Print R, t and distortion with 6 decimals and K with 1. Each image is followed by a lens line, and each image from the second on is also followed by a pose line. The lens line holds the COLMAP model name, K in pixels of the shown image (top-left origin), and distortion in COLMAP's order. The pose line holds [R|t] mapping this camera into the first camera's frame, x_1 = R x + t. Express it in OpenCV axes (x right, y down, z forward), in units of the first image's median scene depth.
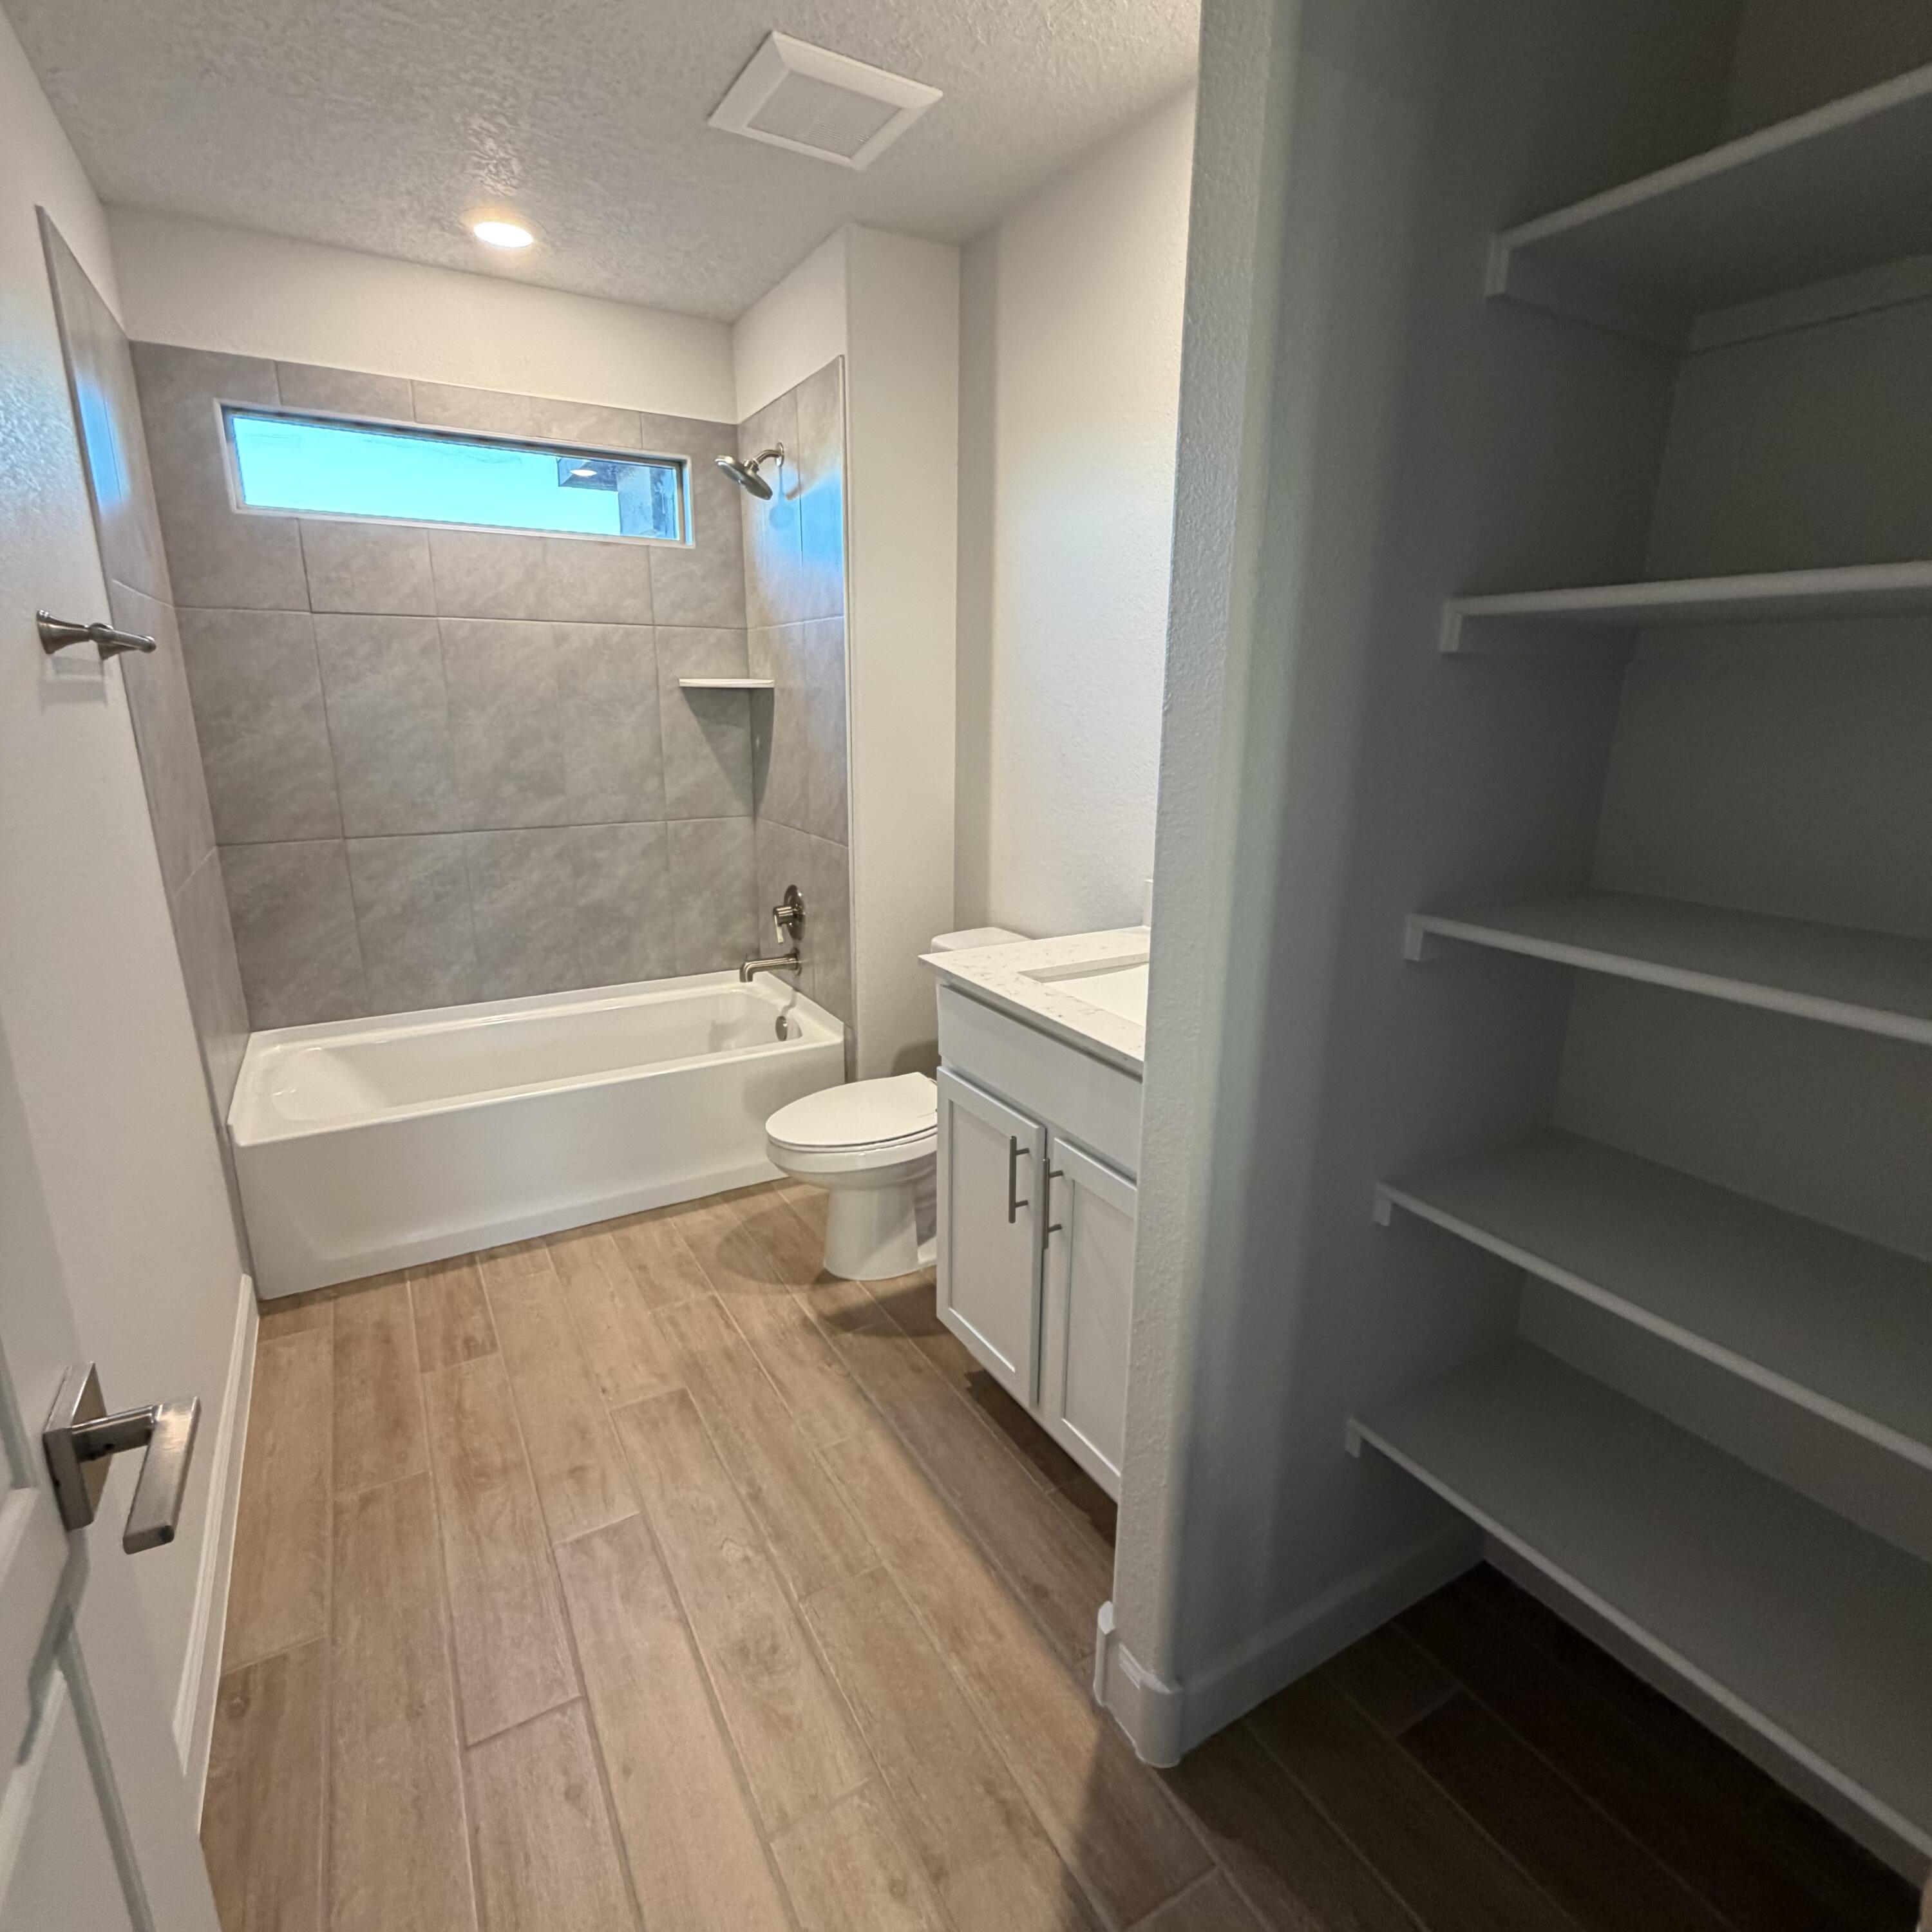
lens RADIAL K [[1021.1, 0, 966.0], [0, 1021.1, 966.0], [0, 0, 1]] dist [-0.006761, 0.000109]
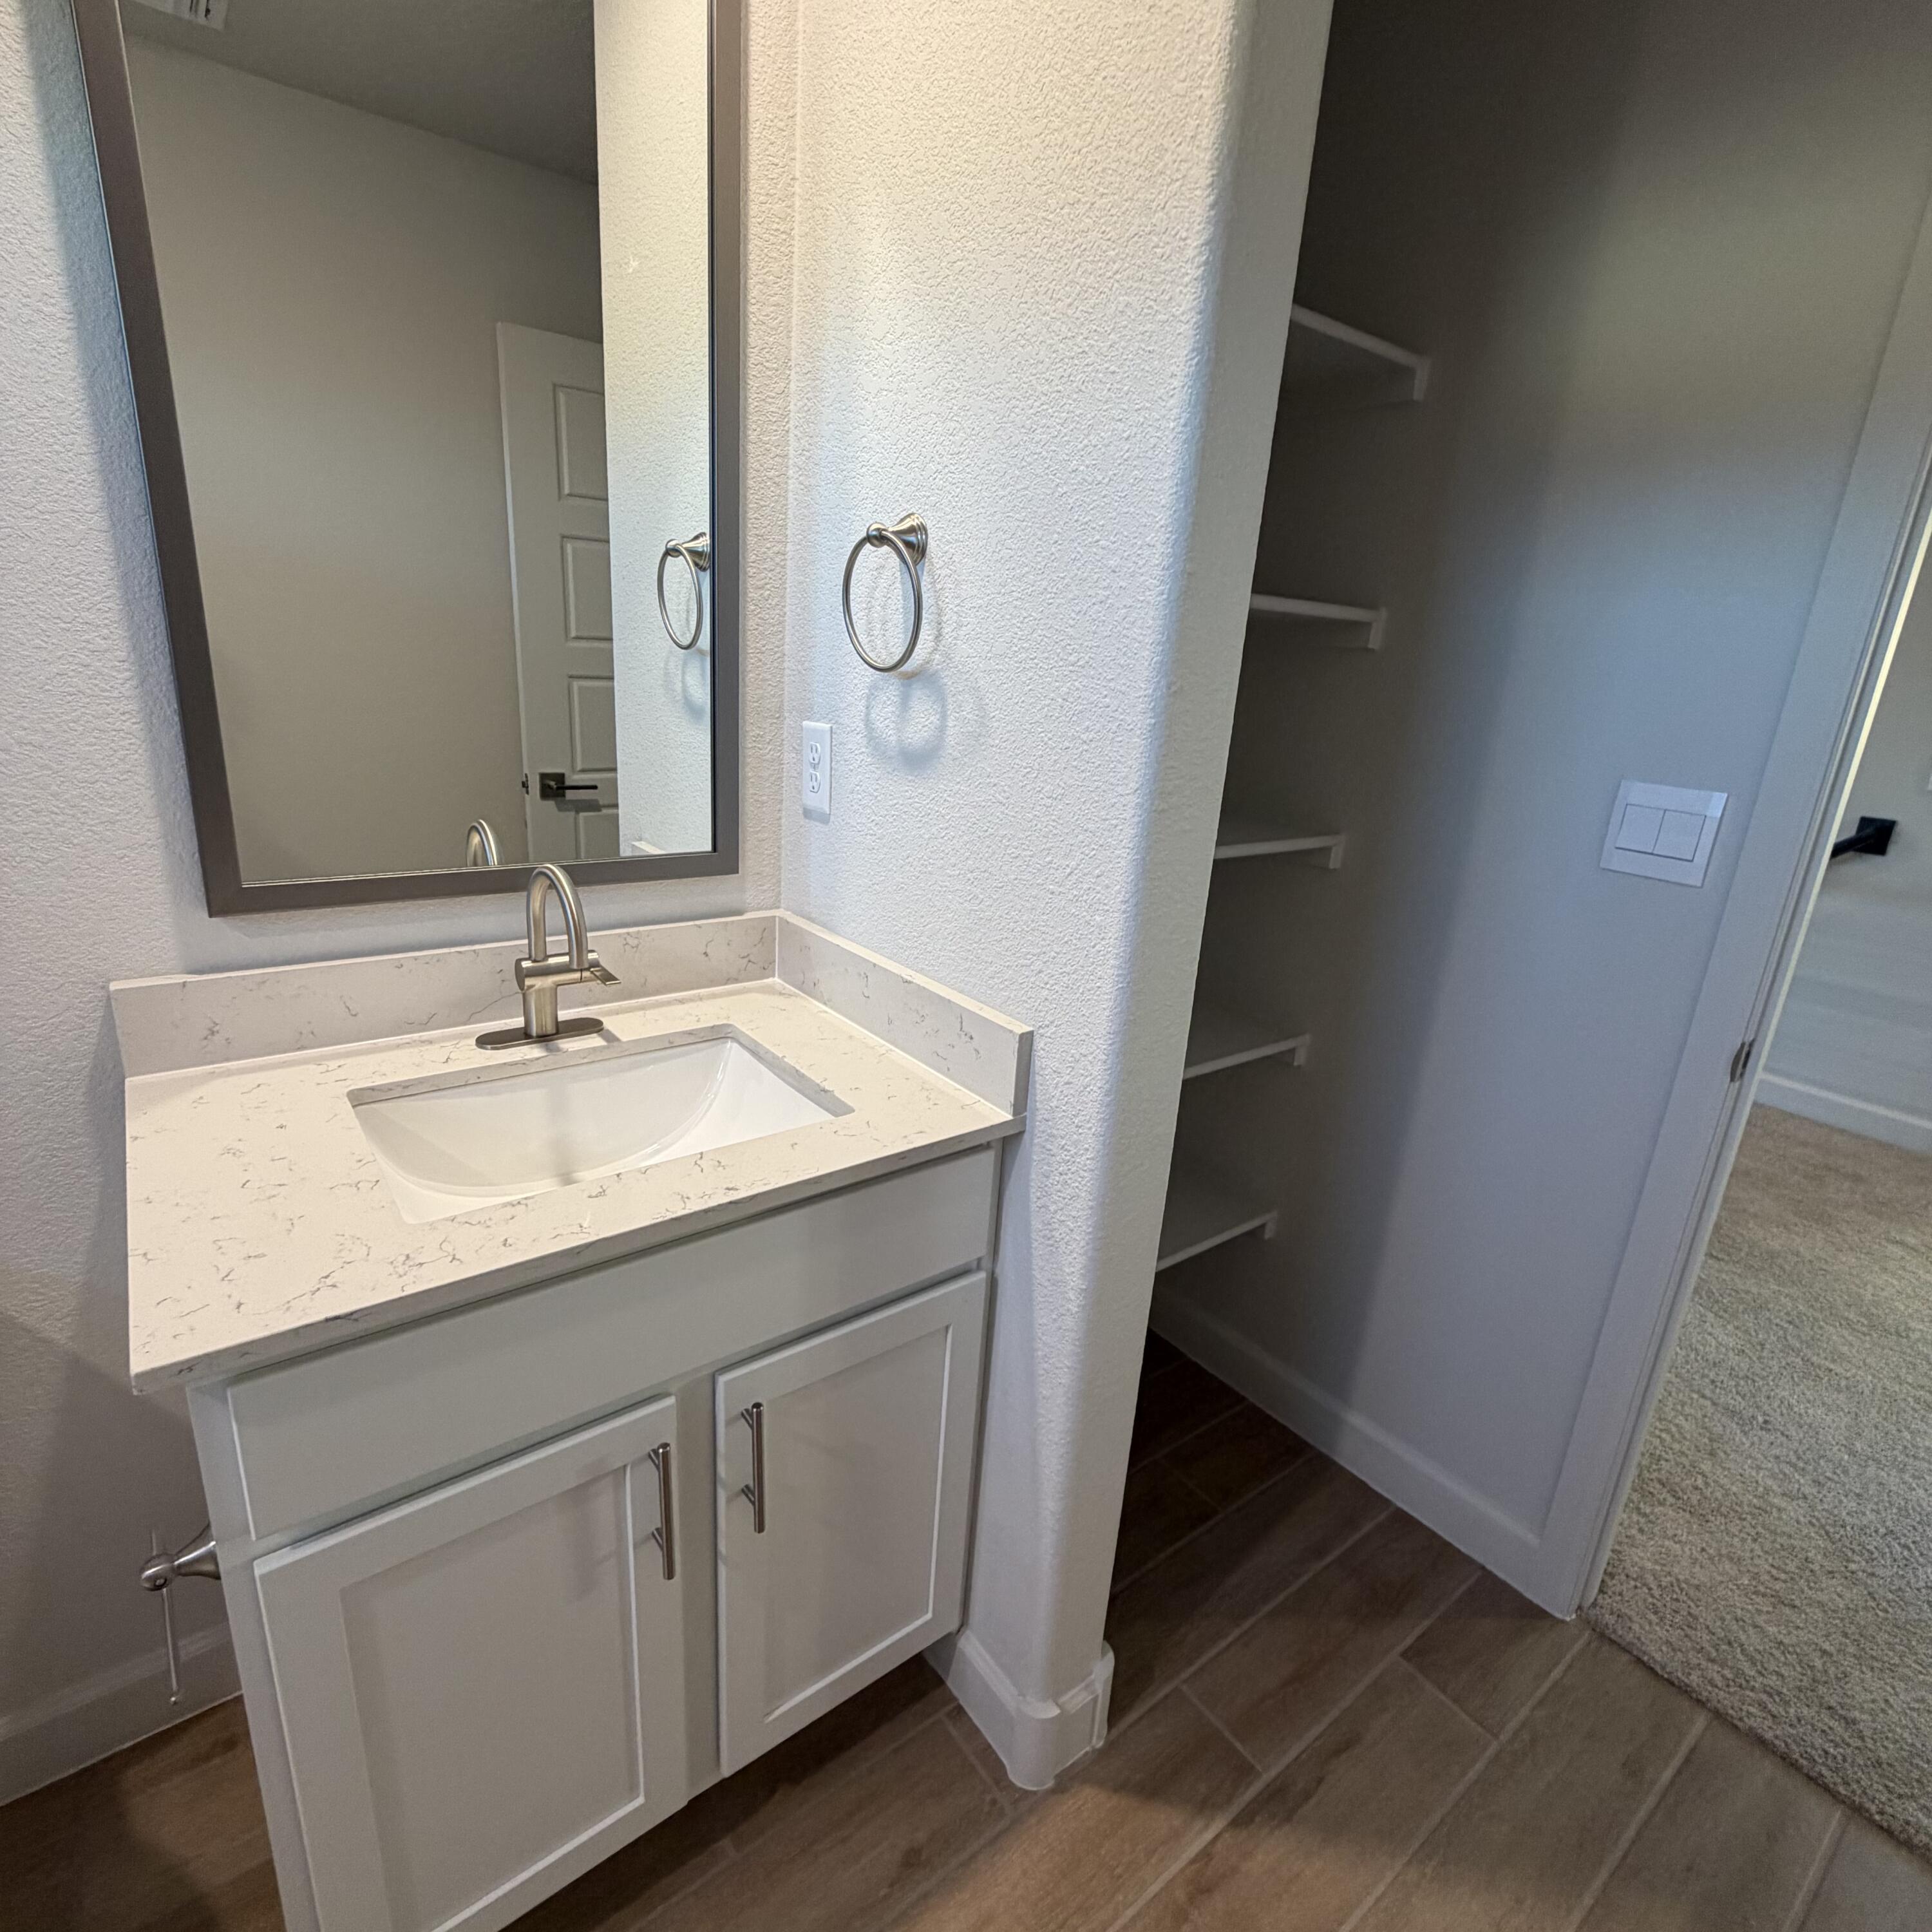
lens RADIAL K [[1021.1, 0, 966.0], [0, 1021.1, 966.0], [0, 0, 1]] dist [-0.006761, 0.000109]
pose [[-0.123288, -0.307134, 0.943647, -0.244667], [0.192483, 0.925441, 0.326356, -0.130983], [-0.973525, 0.221872, -0.054977, 0.478866]]
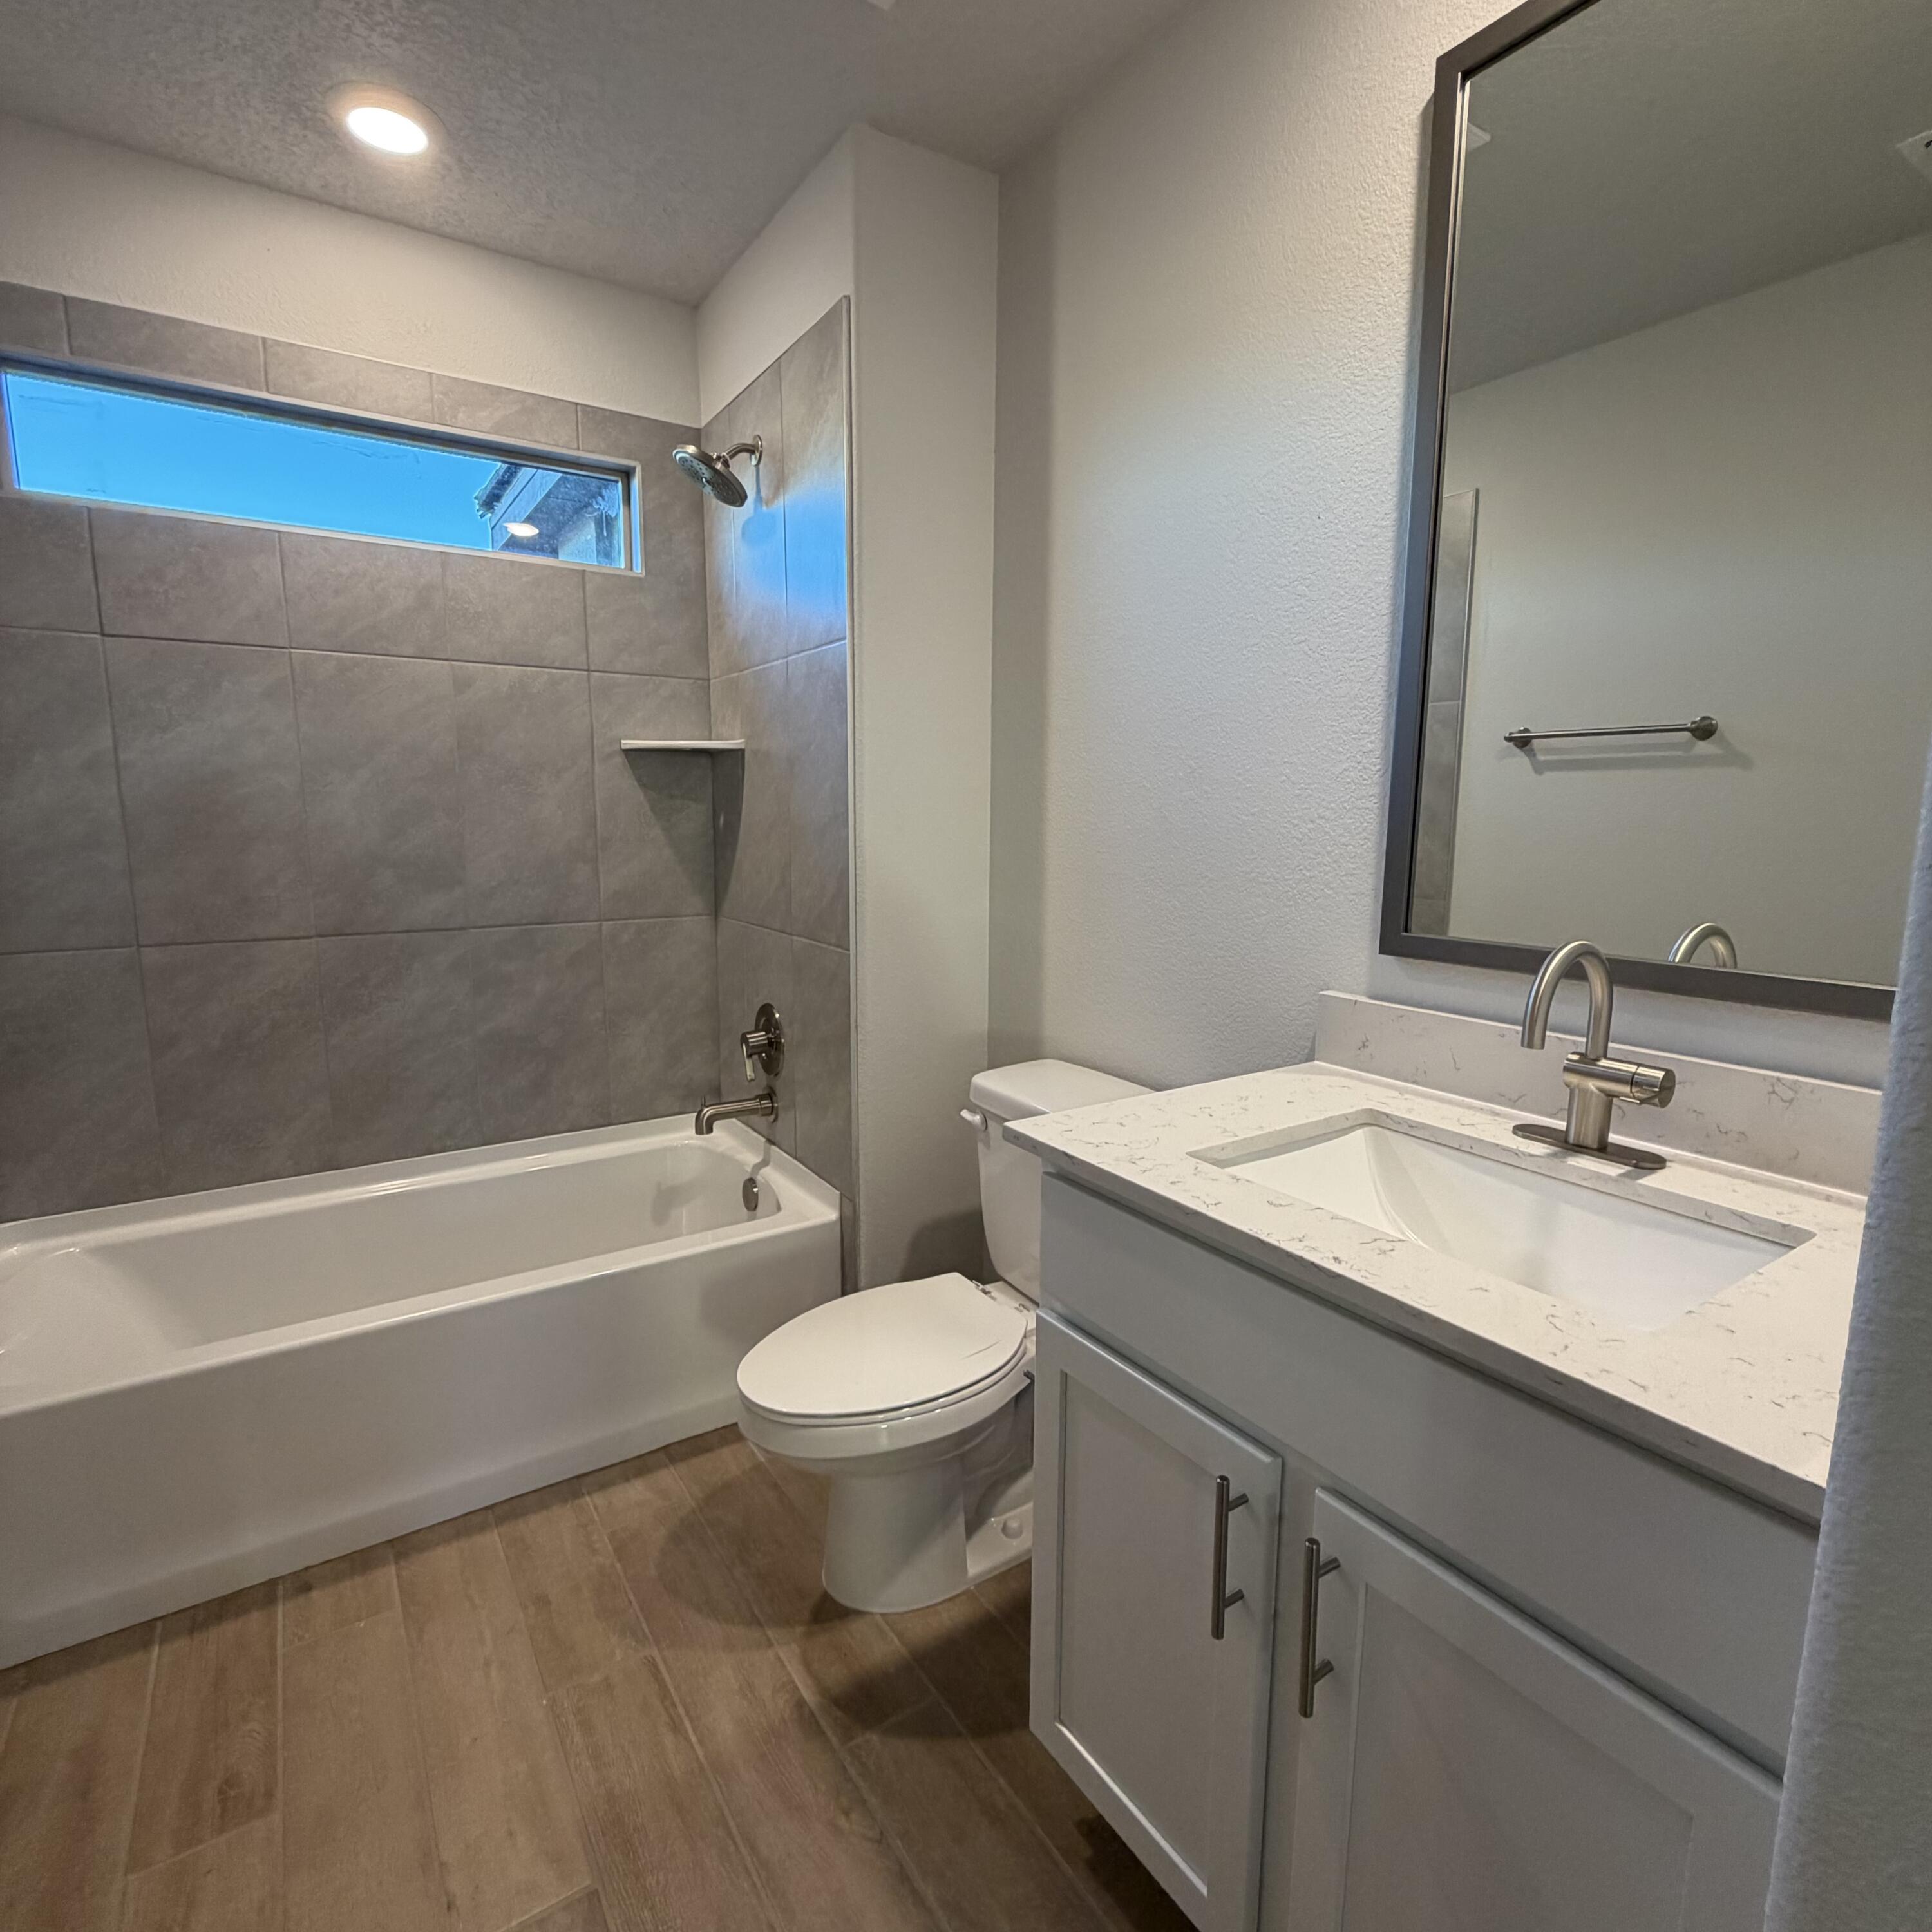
lens RADIAL K [[1024.8, 0, 966.0], [0, 1024.8, 966.0], [0, 0, 1]] dist [-0.002611, -0.000341]
pose [[0.998818, -0.010698, 0.047421, -0.065309], [0.015780, 0.994012, -0.108130, -0.025004], [-0.045980, 0.108751, 0.993005, 0.262741]]
